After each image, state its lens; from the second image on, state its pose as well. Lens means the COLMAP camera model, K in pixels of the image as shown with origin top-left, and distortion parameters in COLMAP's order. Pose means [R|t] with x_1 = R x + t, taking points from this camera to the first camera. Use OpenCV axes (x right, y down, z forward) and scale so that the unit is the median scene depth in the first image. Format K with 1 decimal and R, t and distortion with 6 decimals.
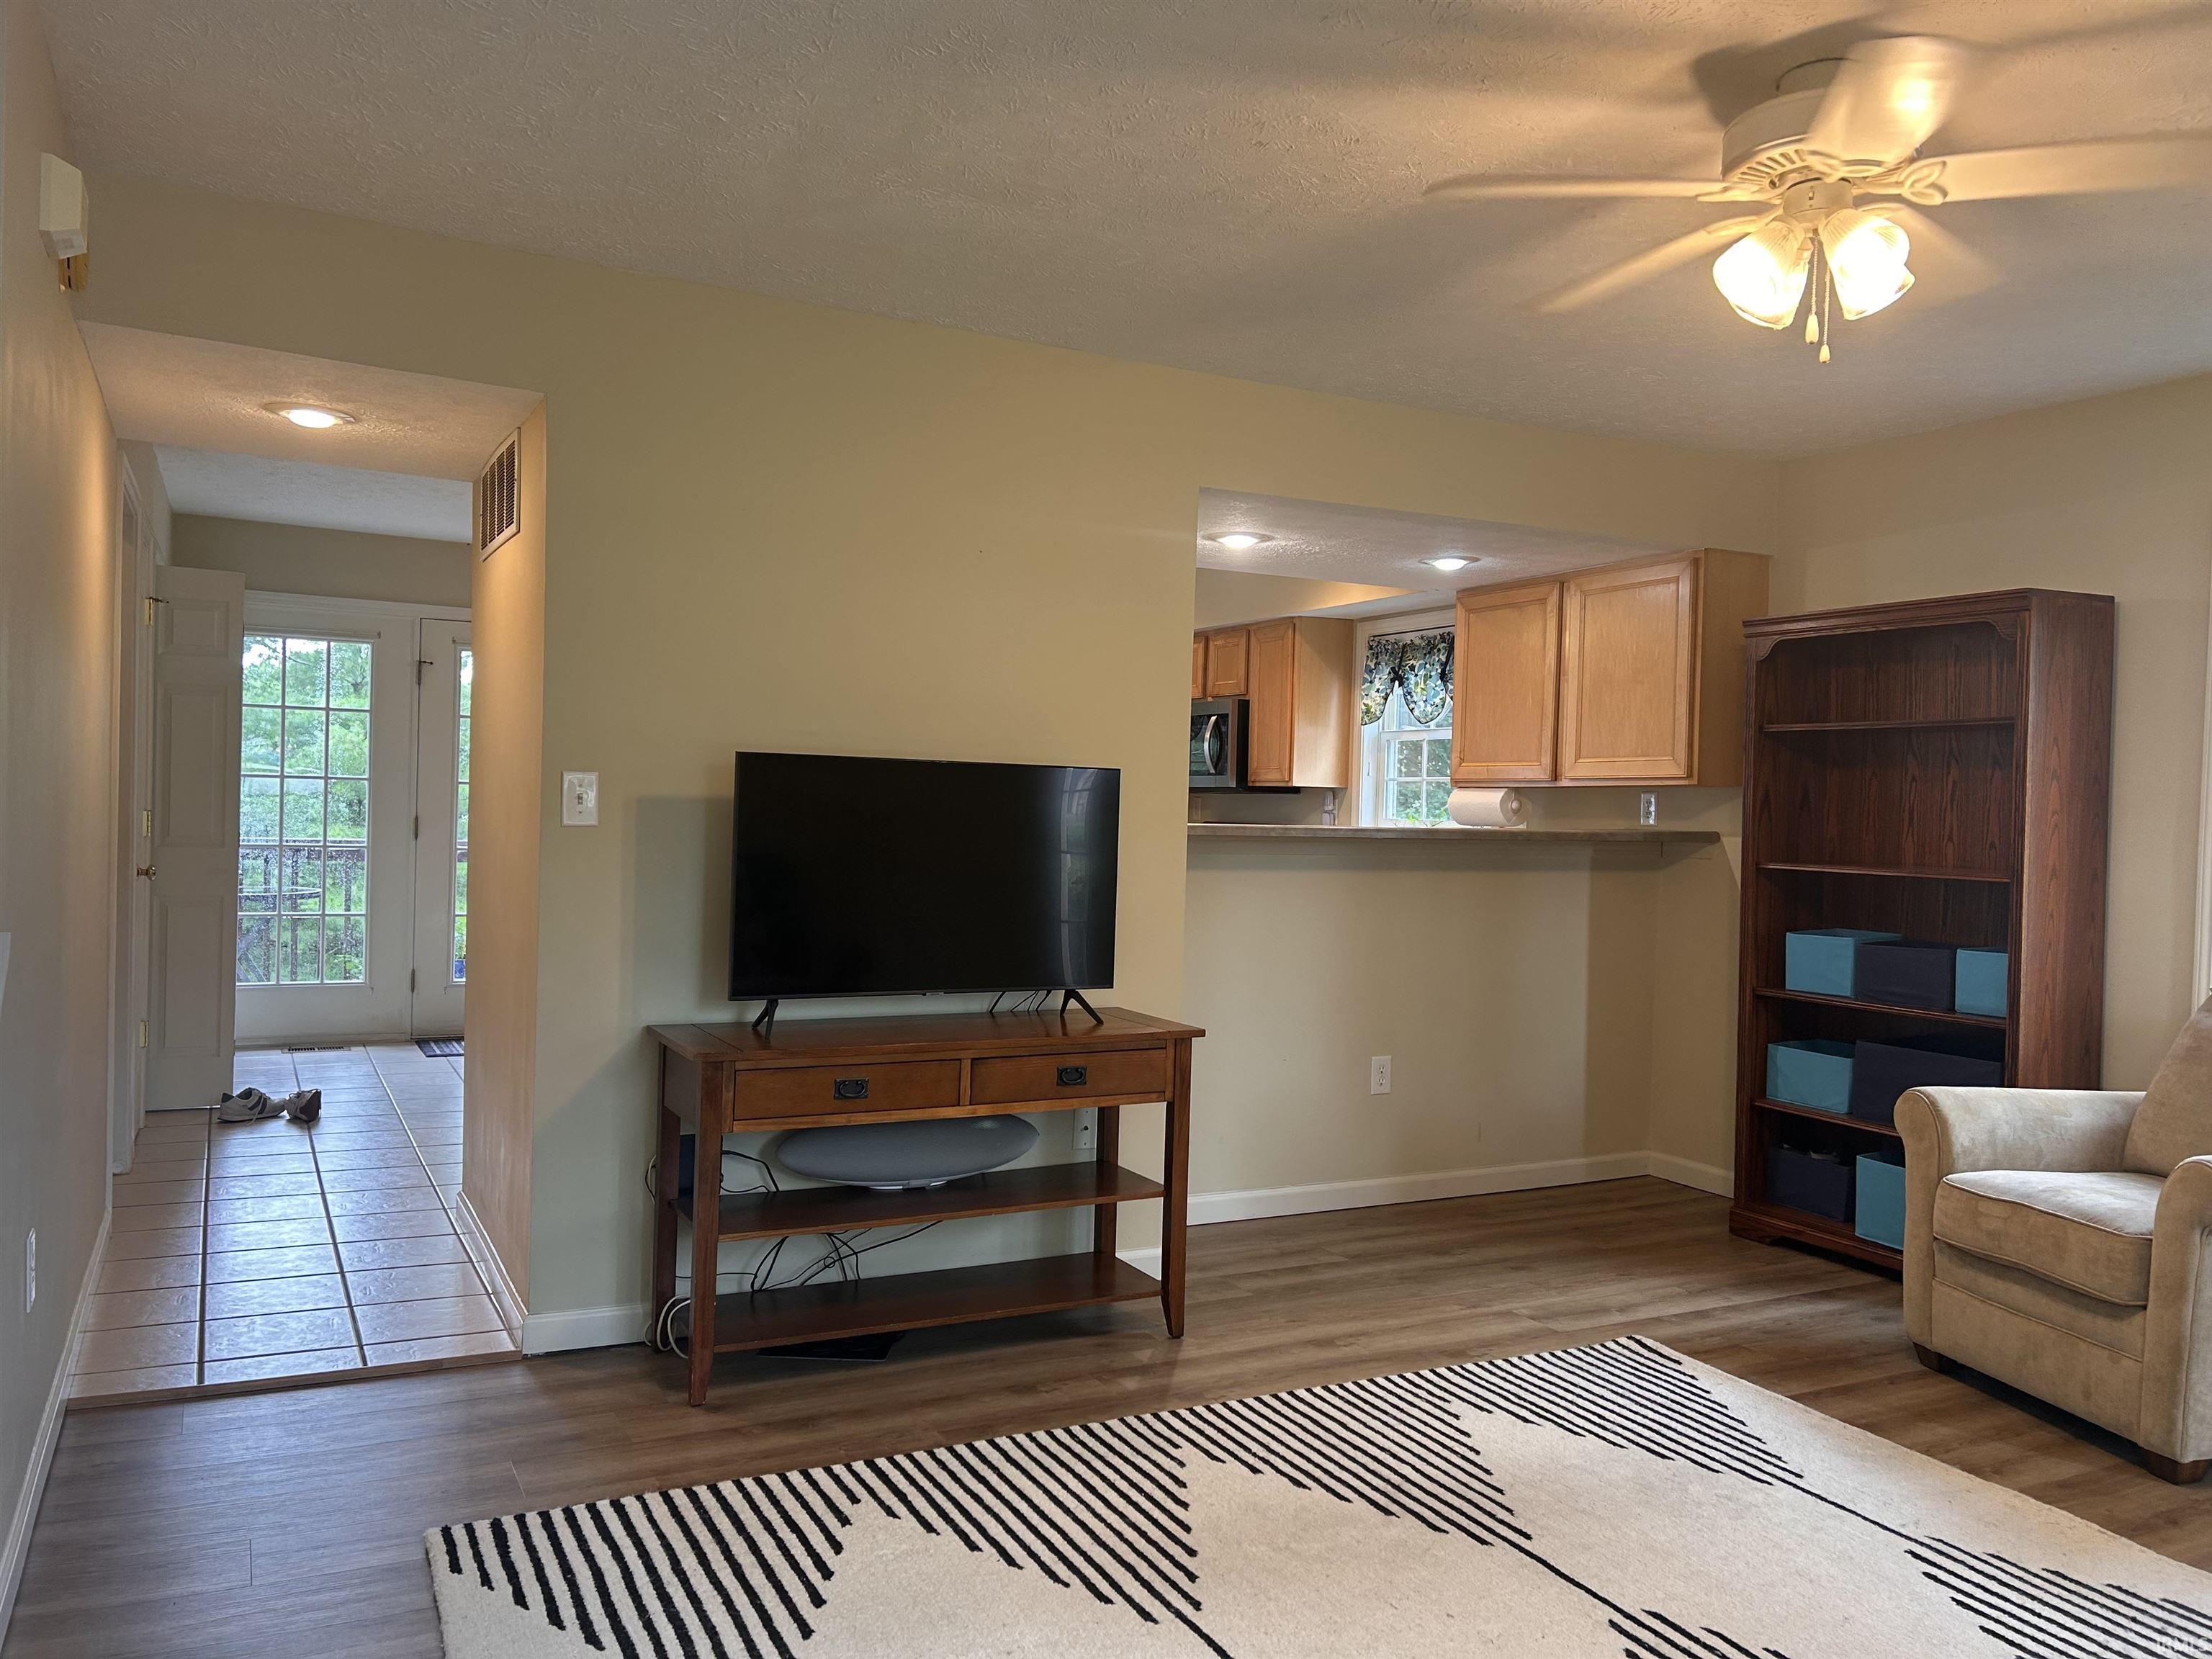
lens RADIAL K [[1690.1, 0, 1134.7], [0, 1690.1, 826.4], [0, 0, 1]] dist [0.120889, -0.187027]
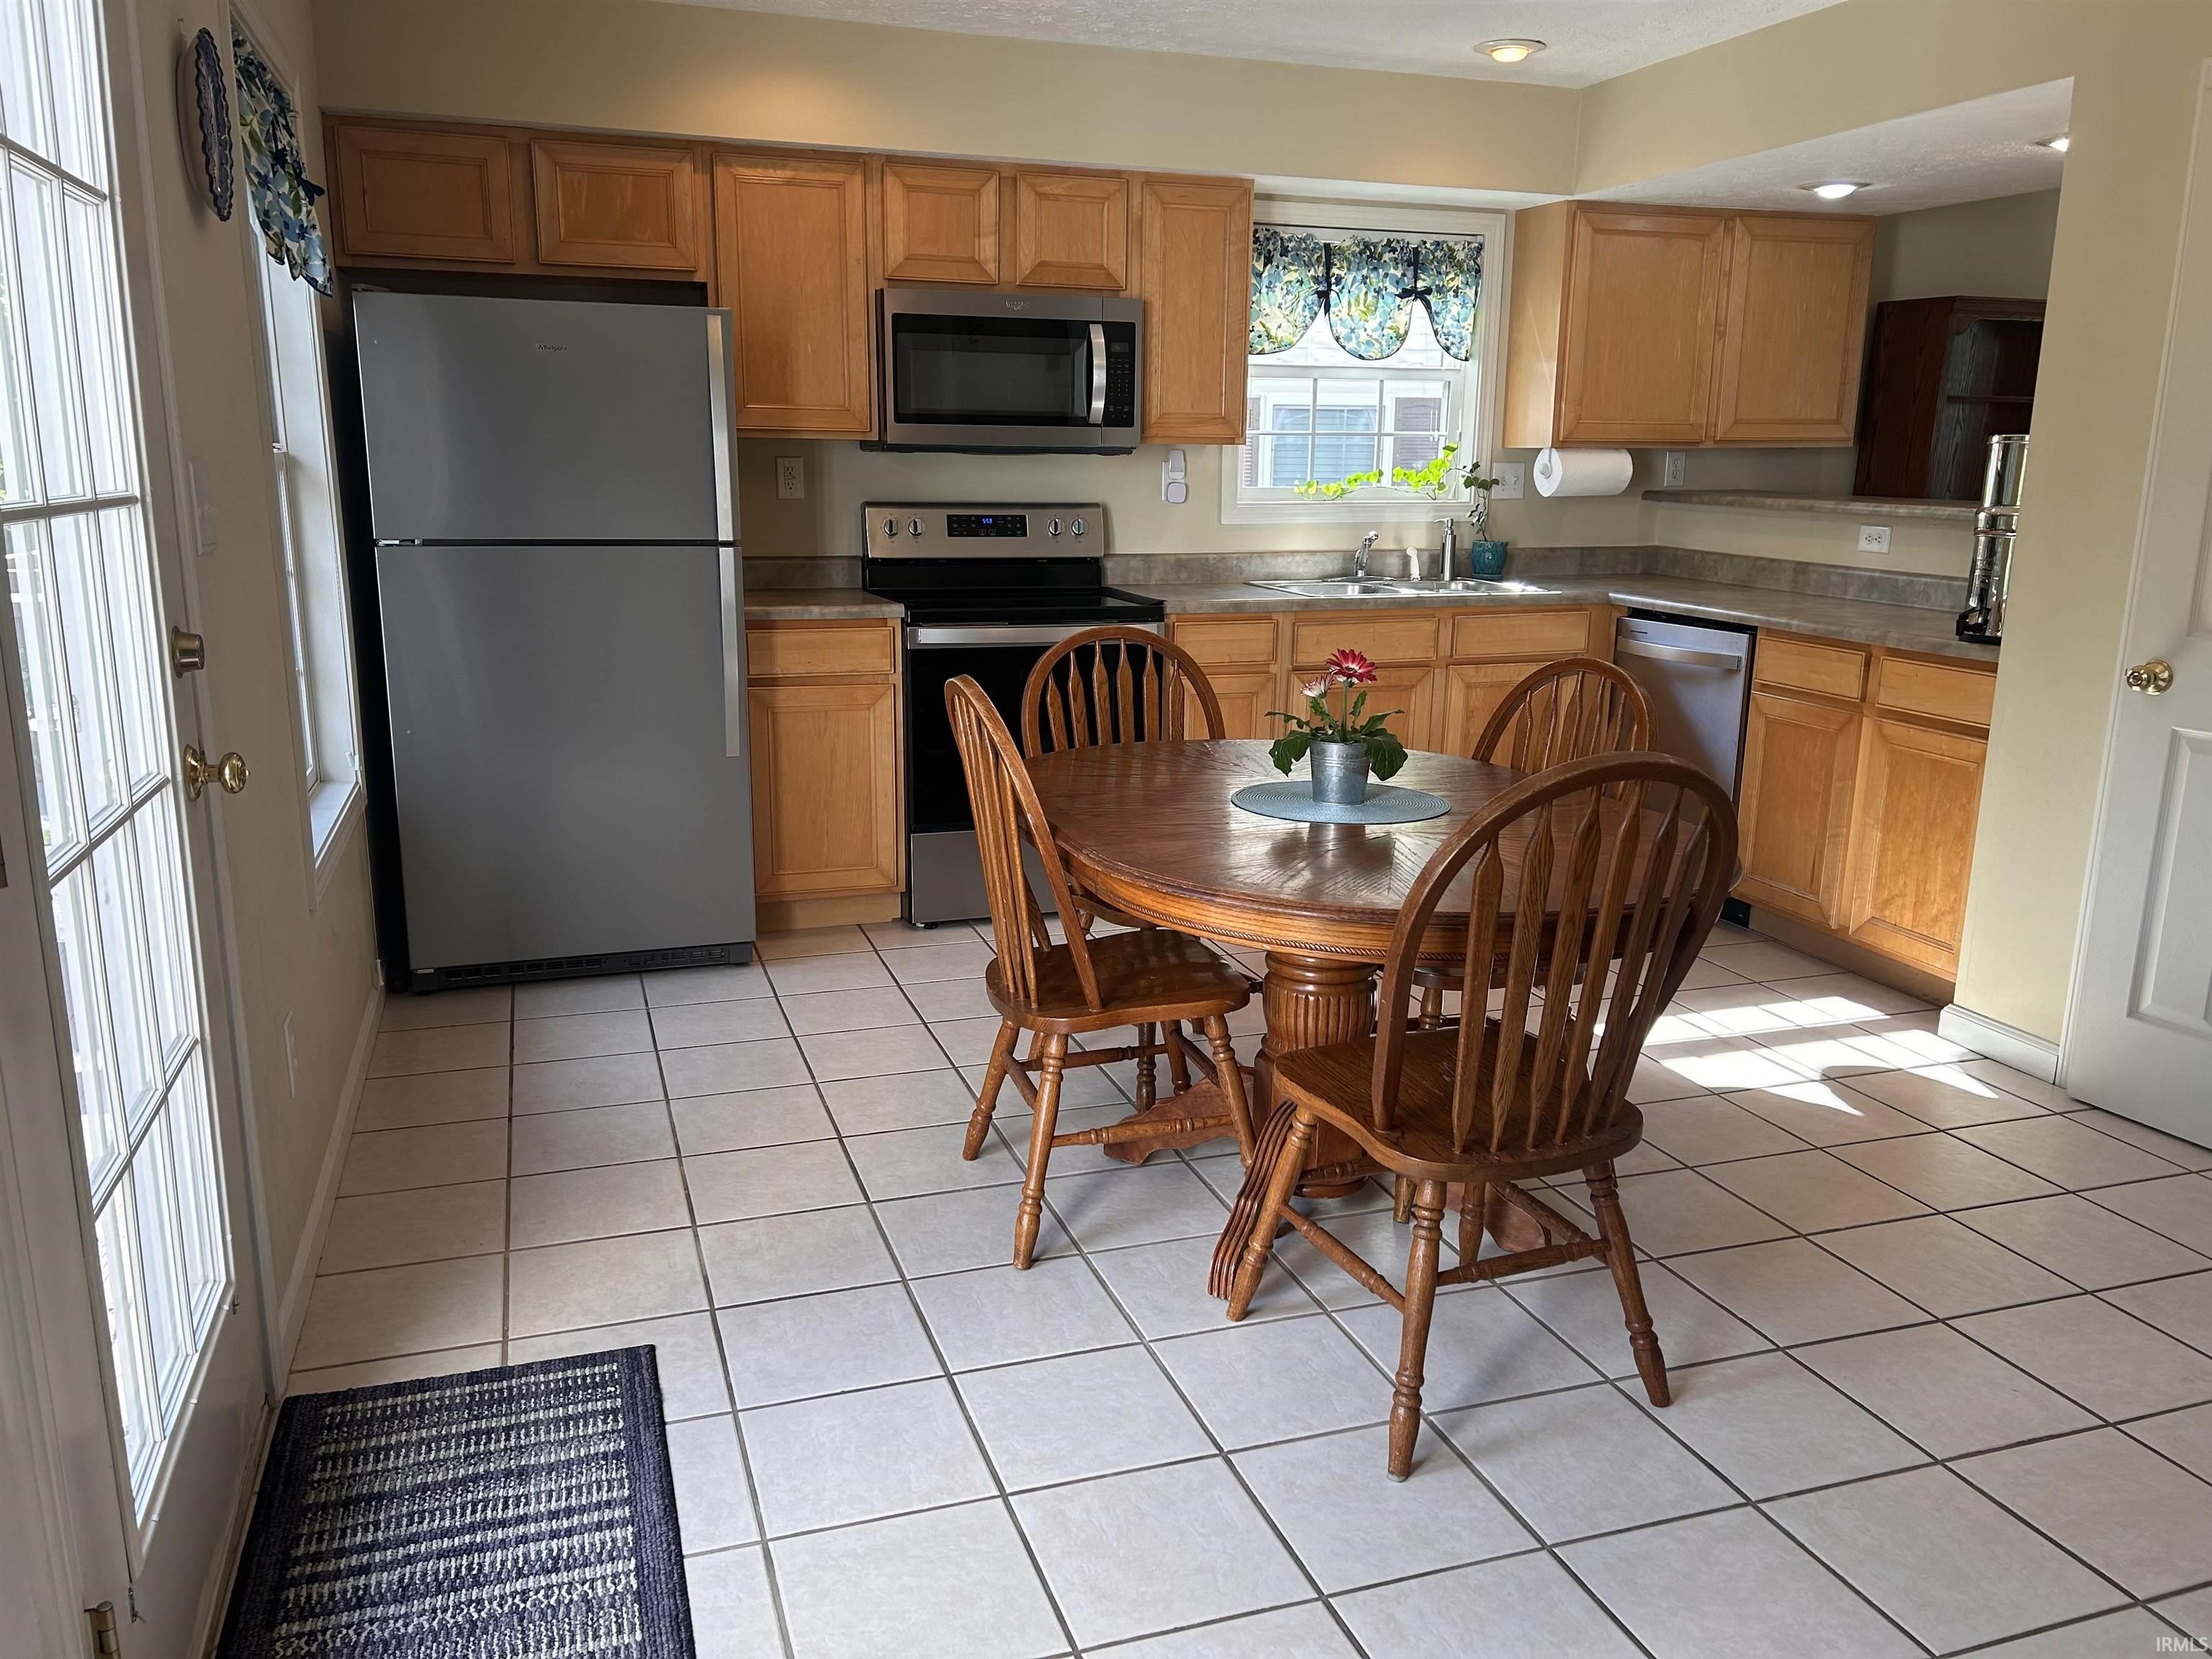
lens RADIAL K [[1666.3, 0, 1123.4], [0, 1666.3, 844.1], [0, 0, 1]] dist [0.113393, -0.180332]
pose [[0.147330, -0.242241, 0.958965, -0.555878], [0.000925, 0.969578, 0.244780, -0.042462], [-0.989087, -0.035176, 0.143072, 0.993522]]
